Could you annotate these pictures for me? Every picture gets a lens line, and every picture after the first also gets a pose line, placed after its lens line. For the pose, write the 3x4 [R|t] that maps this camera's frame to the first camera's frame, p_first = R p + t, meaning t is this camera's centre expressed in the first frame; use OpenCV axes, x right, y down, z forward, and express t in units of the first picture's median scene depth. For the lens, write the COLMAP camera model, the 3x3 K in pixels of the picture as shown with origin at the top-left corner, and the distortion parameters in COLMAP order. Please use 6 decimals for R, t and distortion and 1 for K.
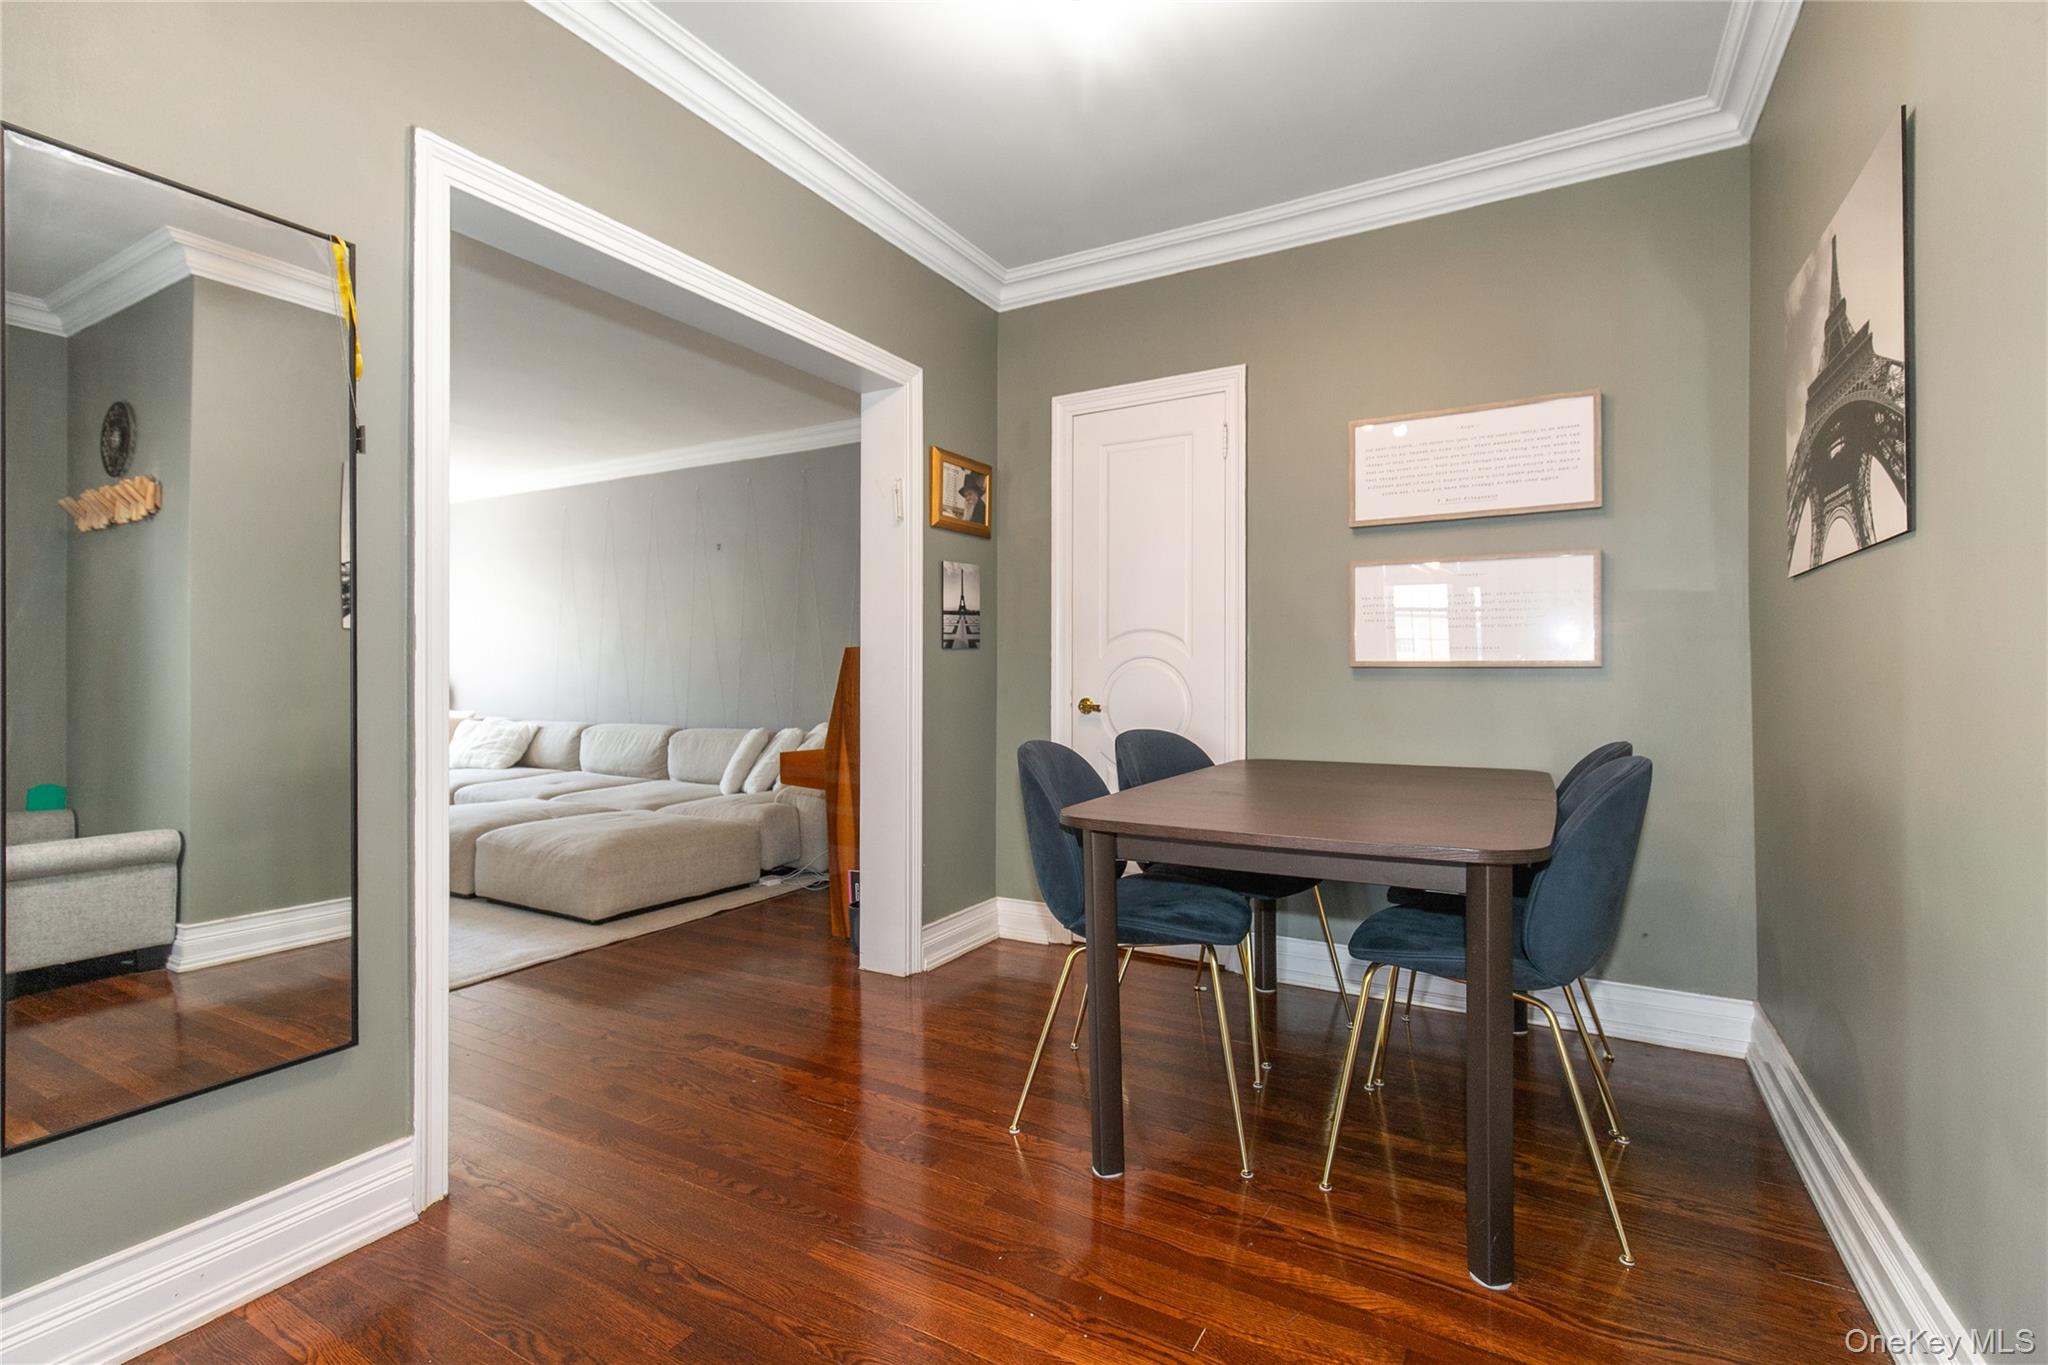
lens RADIAL K [[928.5, 0, 1024.7], [0, 928.5, 671.6], [0, 0, 1]] dist [0.004147, -0.000942]
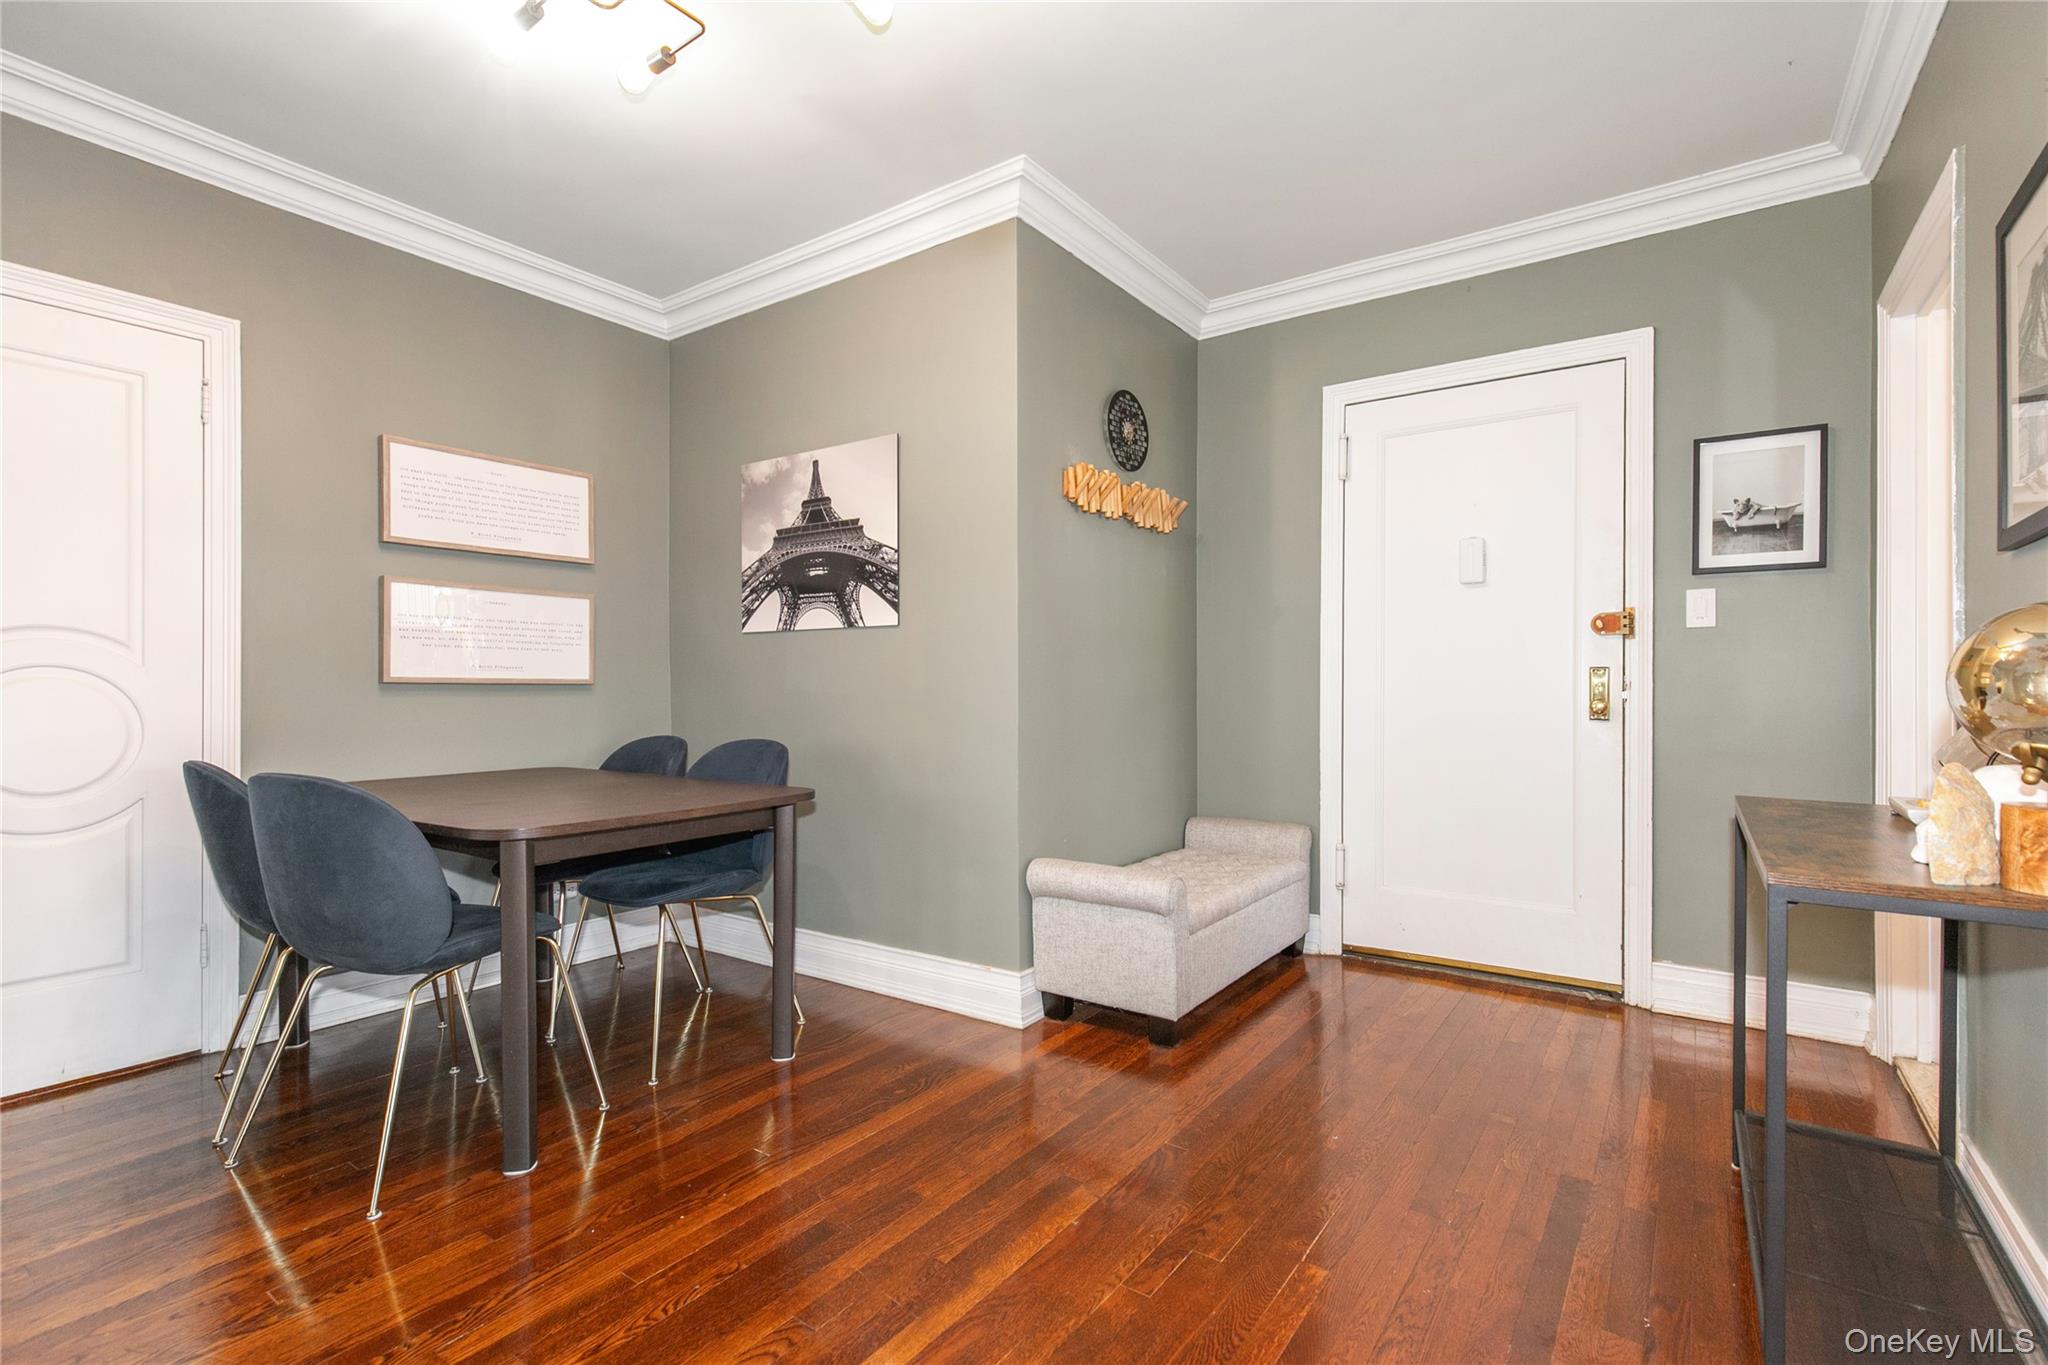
lens RADIAL K [[928.5, 0, 1018.6], [0, 928.5, 680.3], [0, 0, 1]] dist [0.004147, -0.000942]
pose [[0.103715, 0.003686, 0.994600, -0.603997], [-0.003769, 0.999987, -0.003313, -0.007354], [-0.994600, -0.003405, 0.103727, 0.241449]]
